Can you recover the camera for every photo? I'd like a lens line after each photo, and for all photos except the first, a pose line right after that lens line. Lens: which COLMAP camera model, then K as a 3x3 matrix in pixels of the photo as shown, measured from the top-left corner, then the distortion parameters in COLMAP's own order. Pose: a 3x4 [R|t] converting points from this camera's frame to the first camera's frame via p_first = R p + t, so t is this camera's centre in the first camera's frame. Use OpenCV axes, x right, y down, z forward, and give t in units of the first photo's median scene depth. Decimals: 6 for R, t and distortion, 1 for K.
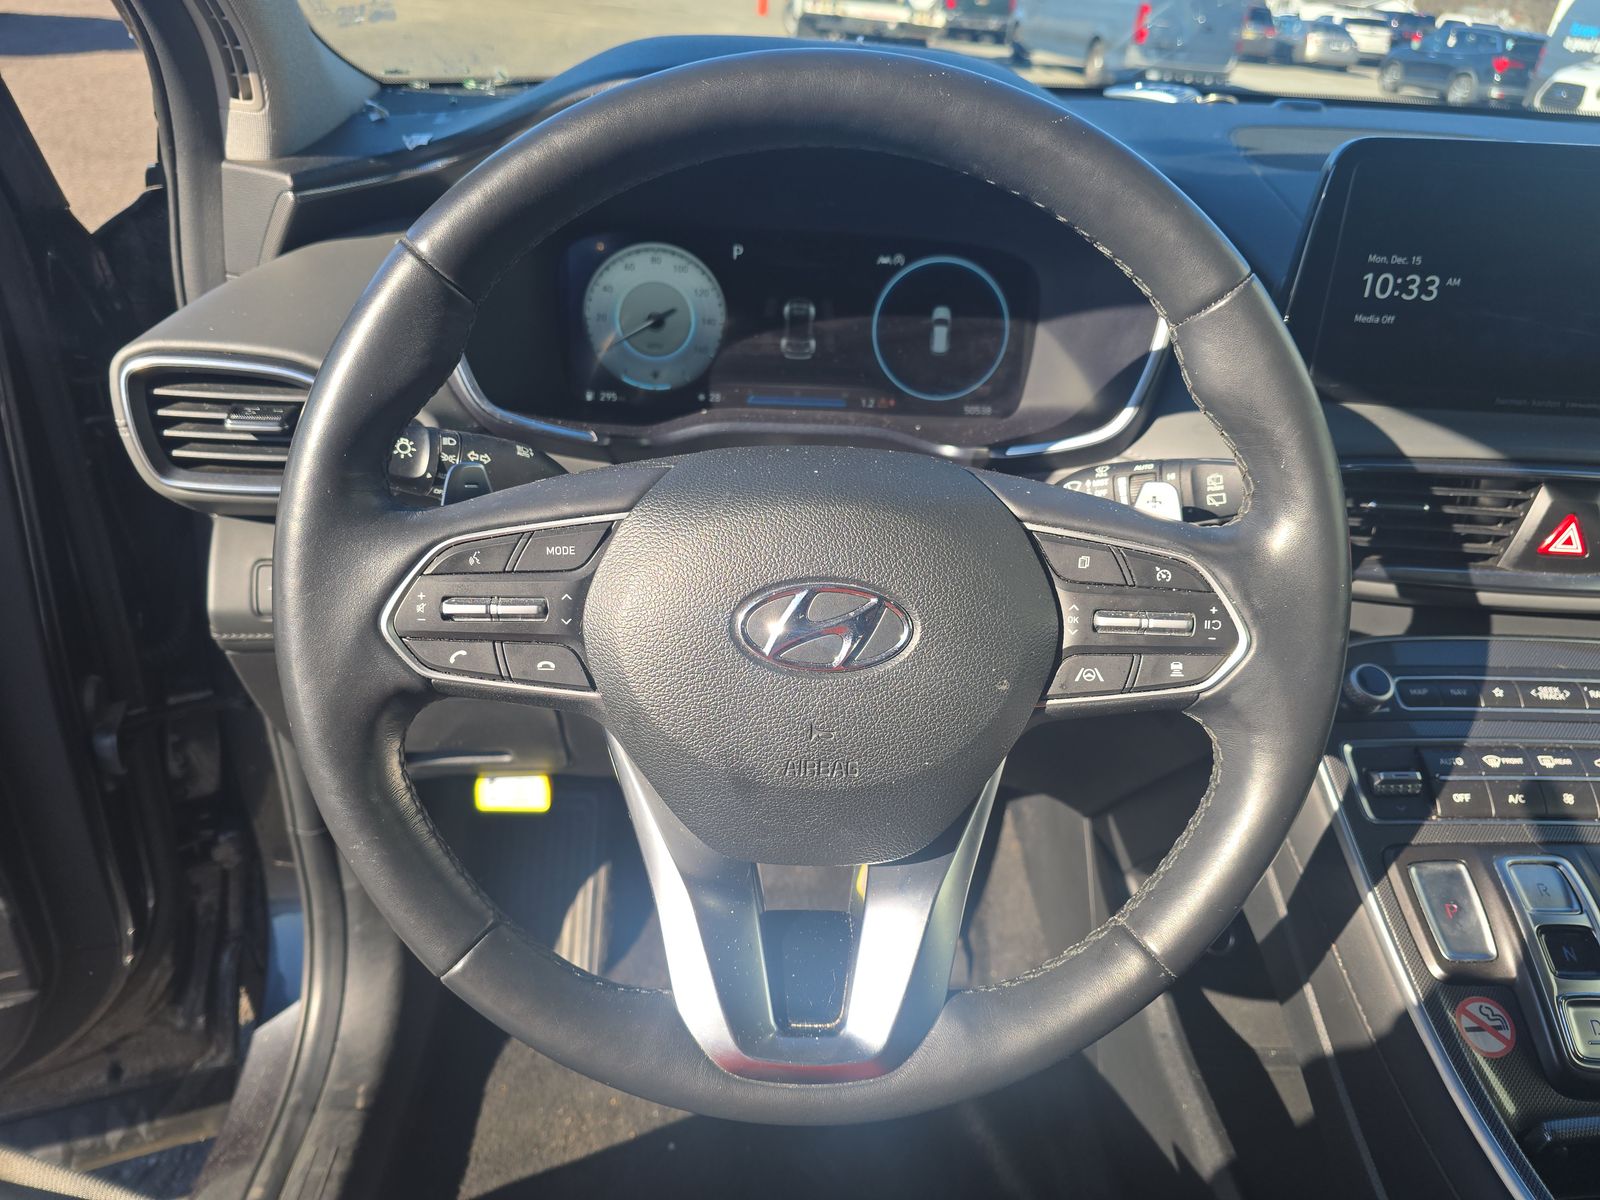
lens RADIAL K [[1083.4, 0, 799.3], [0, 1083.4, 608.8], [0, 0, 1]] dist [0.005516, -0.009802]
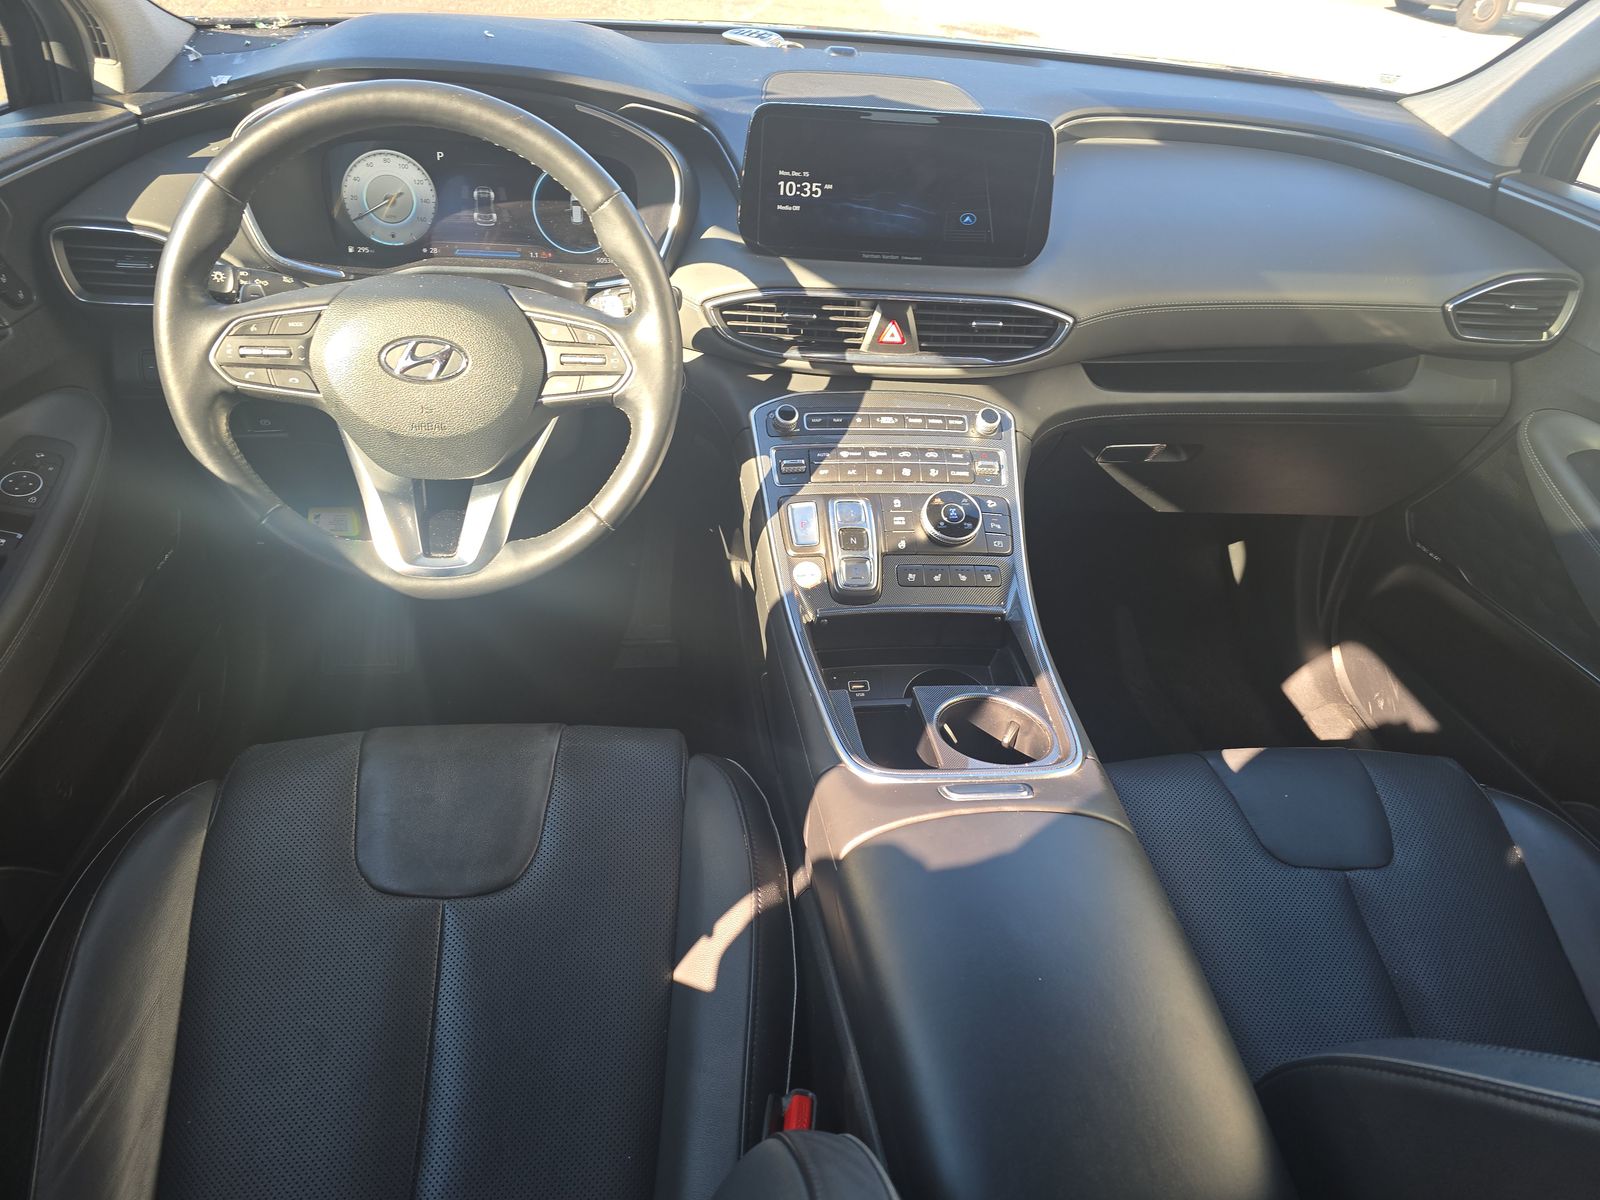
lens RADIAL K [[1083.4, 0, 821.3], [0, 1083.4, 630.6], [0, 0, 1]] dist [0.005516, -0.009802]
pose [[0.994676, -0.027751, 0.099245, 0.379623], [0.013608, 0.989996, 0.140436, 0.168800], [-0.102150, -0.138338, 0.985103, -0.844048]]
